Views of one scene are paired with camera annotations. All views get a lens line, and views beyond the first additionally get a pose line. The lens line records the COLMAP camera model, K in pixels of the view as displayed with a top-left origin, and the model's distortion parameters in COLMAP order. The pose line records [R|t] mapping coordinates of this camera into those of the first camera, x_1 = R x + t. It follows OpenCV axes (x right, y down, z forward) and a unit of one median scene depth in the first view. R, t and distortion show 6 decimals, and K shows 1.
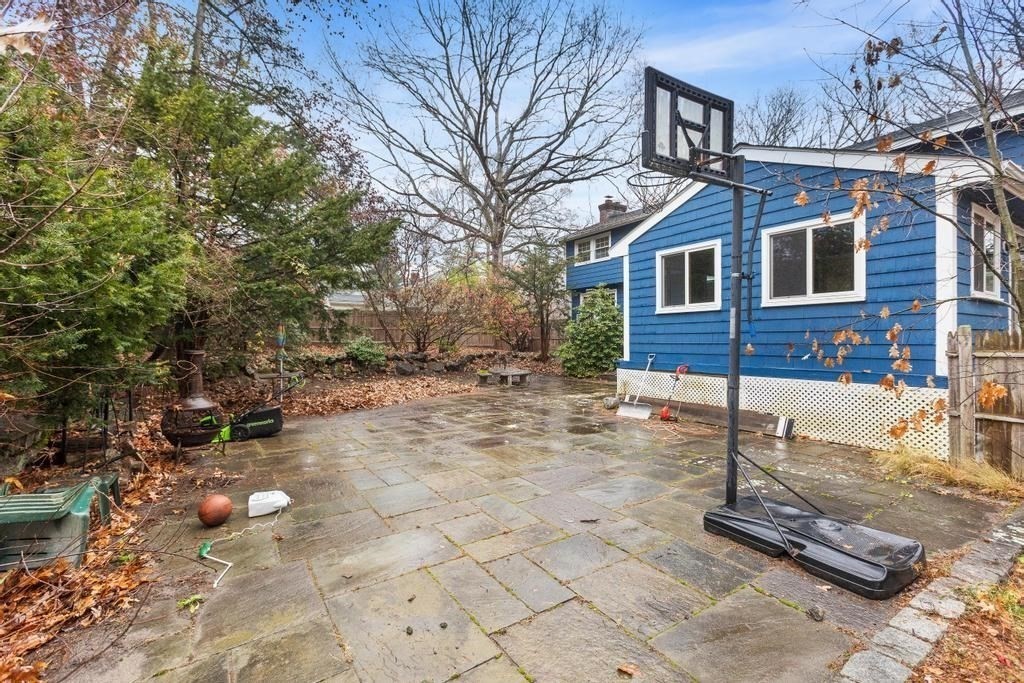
lens RADIAL K [[460.4, 0, 511.2], [0, 460.4, 337.4], [0, 0, 1]] dist [0.001172, 0.000431]
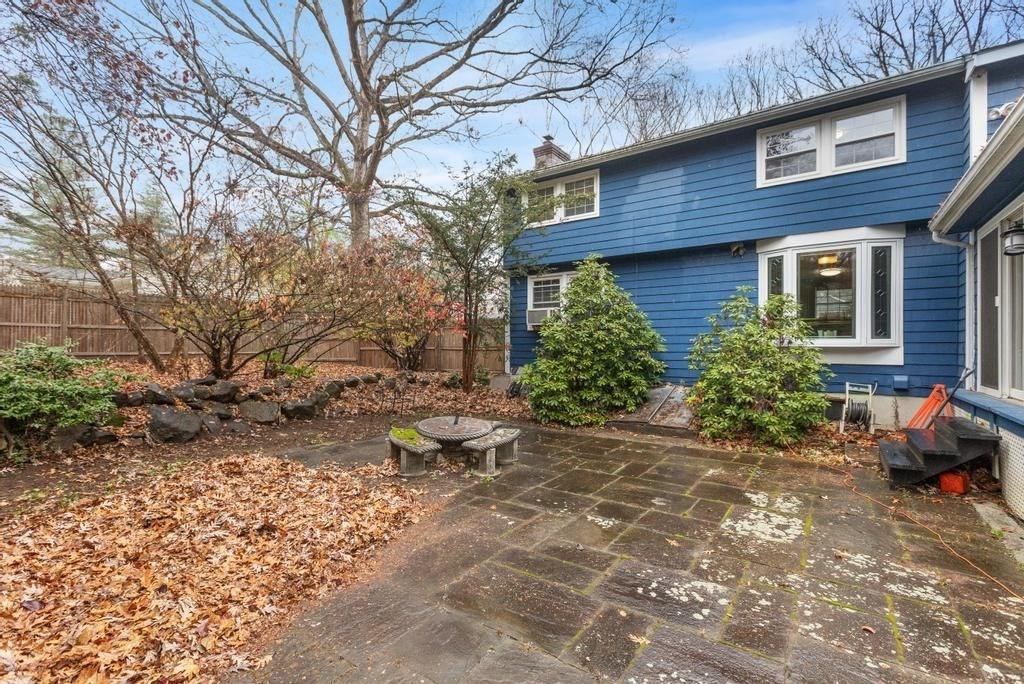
lens RADIAL K [[460.4, 0, 508.6], [0, 460.4, 346.1], [0, 0, 1]] dist [0.001172, 0.000431]
pose [[0.930652, 0.007523, 0.365828, -0.097022], [-0.008524, 0.999963, 0.001122, -0.003440], [-0.365806, -0.004162, 0.930682, 0.460728]]
